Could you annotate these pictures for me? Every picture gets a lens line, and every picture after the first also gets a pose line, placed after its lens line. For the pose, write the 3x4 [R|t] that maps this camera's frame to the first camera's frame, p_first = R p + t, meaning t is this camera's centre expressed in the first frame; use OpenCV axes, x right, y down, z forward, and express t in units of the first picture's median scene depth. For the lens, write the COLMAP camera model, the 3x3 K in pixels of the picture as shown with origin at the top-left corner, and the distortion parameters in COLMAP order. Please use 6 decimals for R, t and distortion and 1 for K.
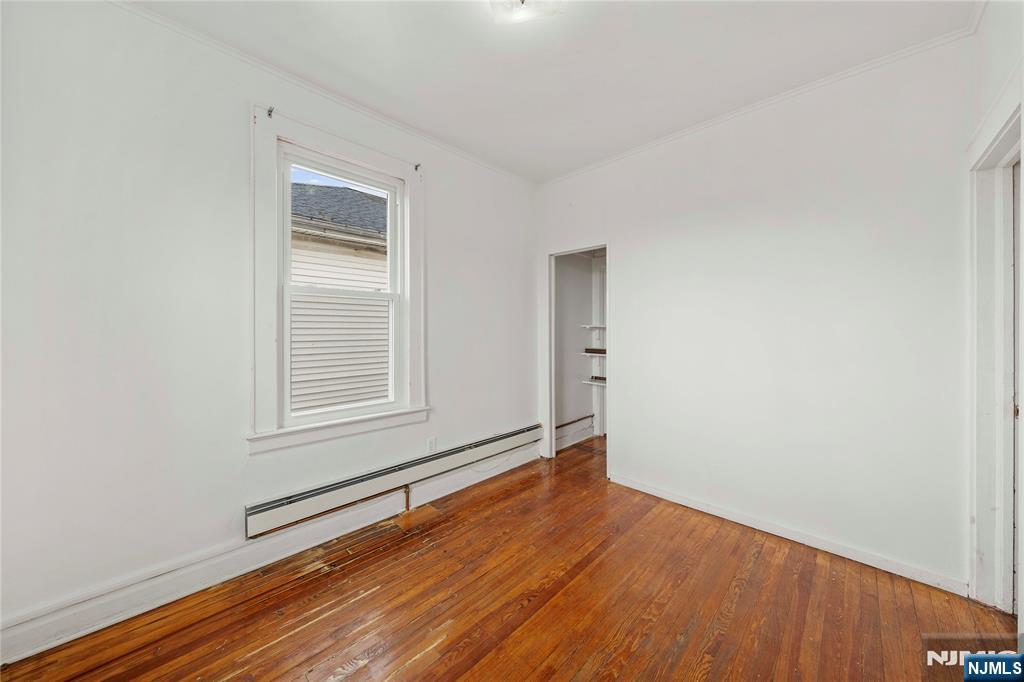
lens RADIAL K [[356.0, 0, 511.9], [0, 356.0, 334.5], [0, 0, 1]] dist [-0.001595, 0.000035]
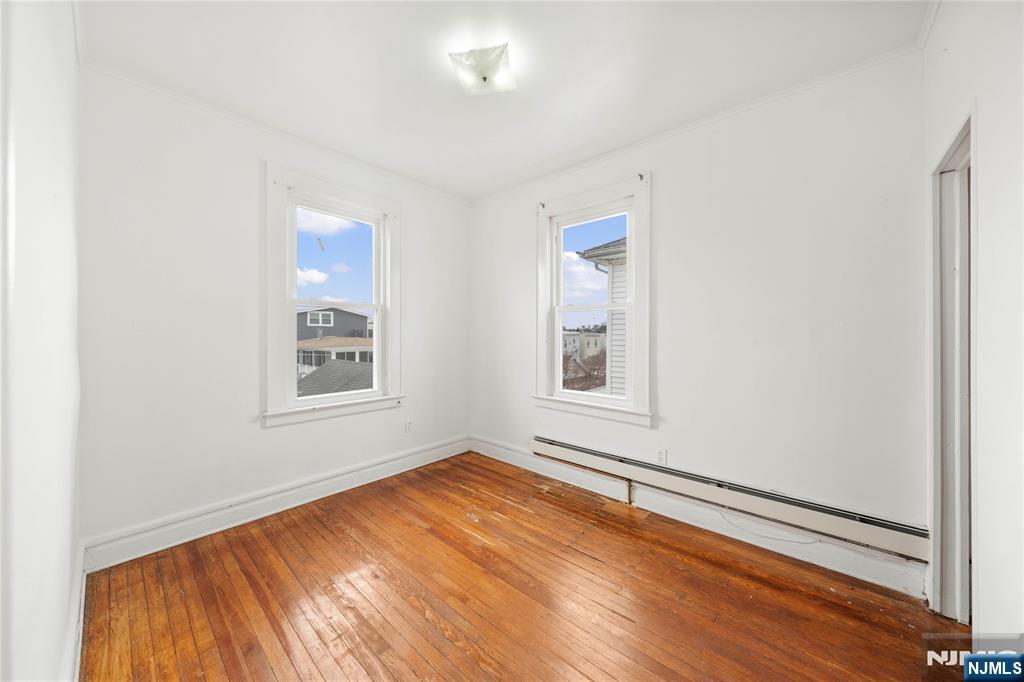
lens RADIAL K [[356.0, 0, 511.9], [0, 356.0, 336.5], [0, 0, 1]] dist [-0.001595, 0.000035]
pose [[0.044128, 0.002529, -0.999023, 0.888395], [-0.010241, 0.999945, 0.002079, -0.008165], [0.998973, 0.010140, 0.044151, 0.698610]]
